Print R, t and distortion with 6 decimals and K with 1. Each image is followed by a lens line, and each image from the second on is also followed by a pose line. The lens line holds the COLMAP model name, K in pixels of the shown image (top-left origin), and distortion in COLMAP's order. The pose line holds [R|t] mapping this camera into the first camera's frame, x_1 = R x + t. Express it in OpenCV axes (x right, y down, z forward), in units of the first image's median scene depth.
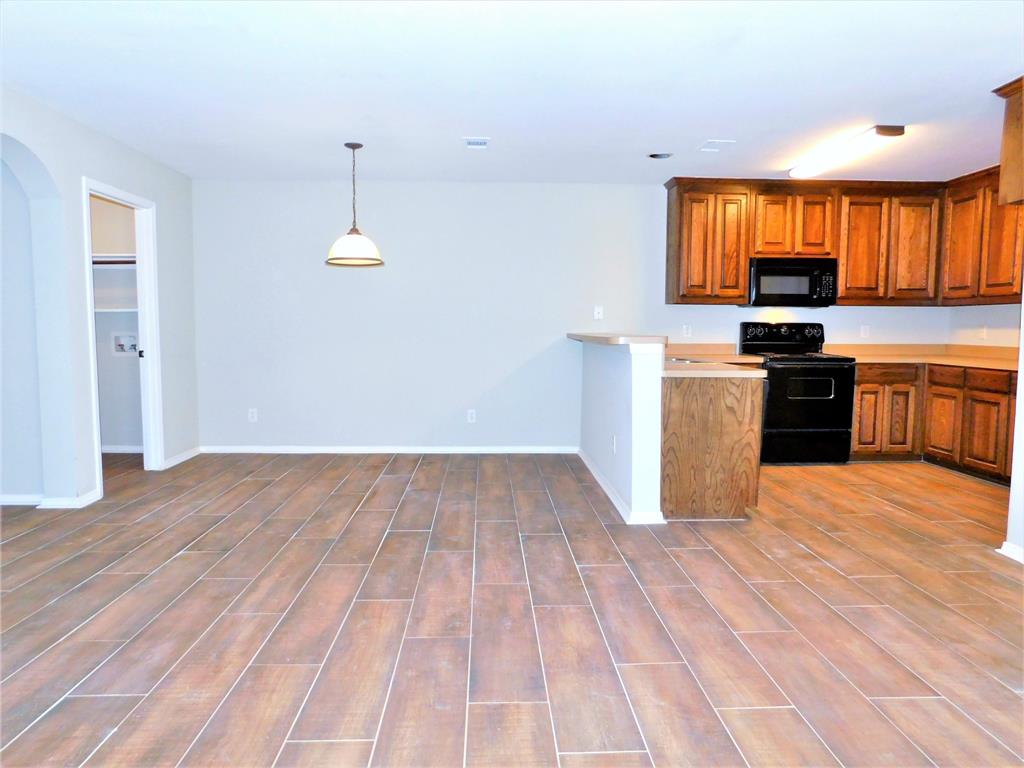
lens RADIAL K [[686.5, 0, 512.0], [0, 686.5, 384.0], [0, 0, 1]] dist [-0.055187, 0.059620]
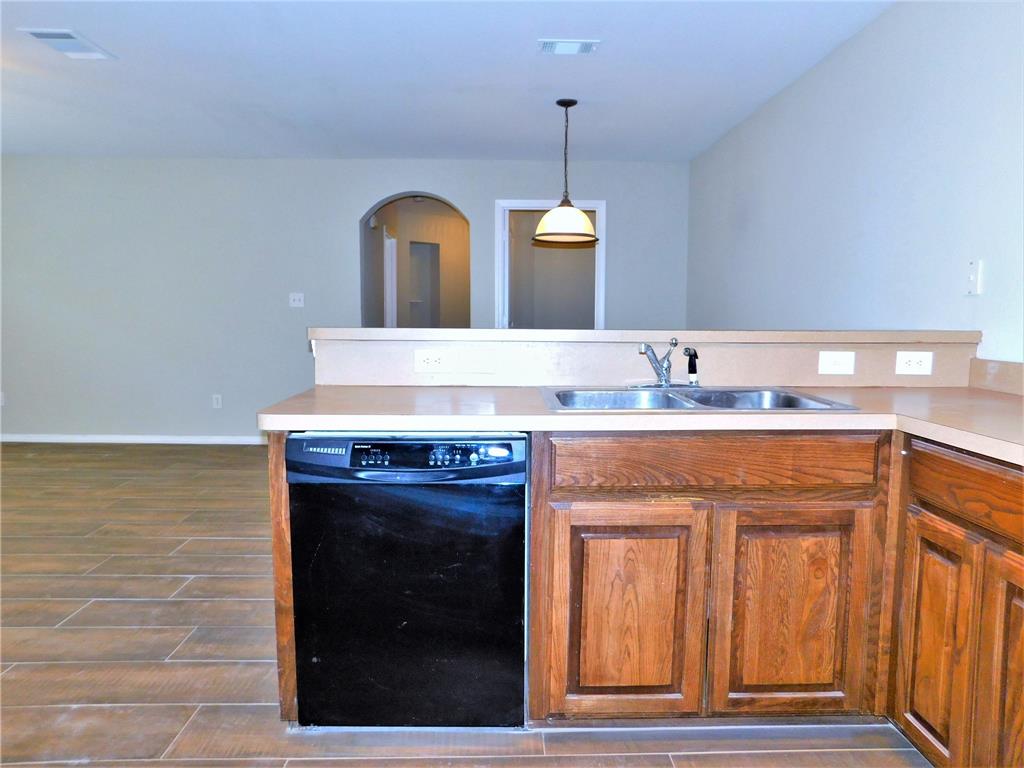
lens RADIAL K [[686.5, 0, 512.0], [0, 686.5, 384.0], [0, 0, 1]] dist [-0.055187, 0.059620]
pose [[-0.017189, 0.095407, -0.995290, 0.918788], [-0.089364, 0.991307, 0.096568, -0.104148], [0.995851, 0.090603, -0.008514, 1.353208]]
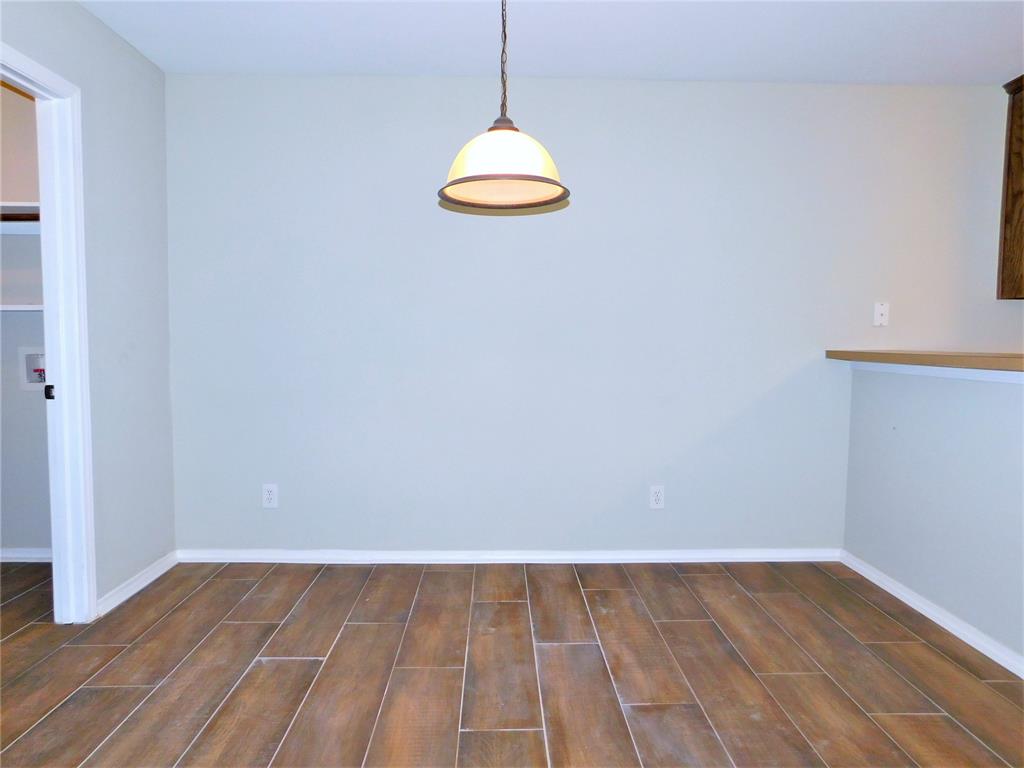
lens RADIAL K [[686.5, 0, 512.0], [0, 686.5, 384.0], [0, 0, 1]] dist [-0.055187, 0.059620]
pose [[0.999857, 0.001351, -0.016827, -0.306570], [-0.001659, 0.999831, -0.018315, -0.064405], [0.016800, 0.018340, 0.999691, 0.785376]]
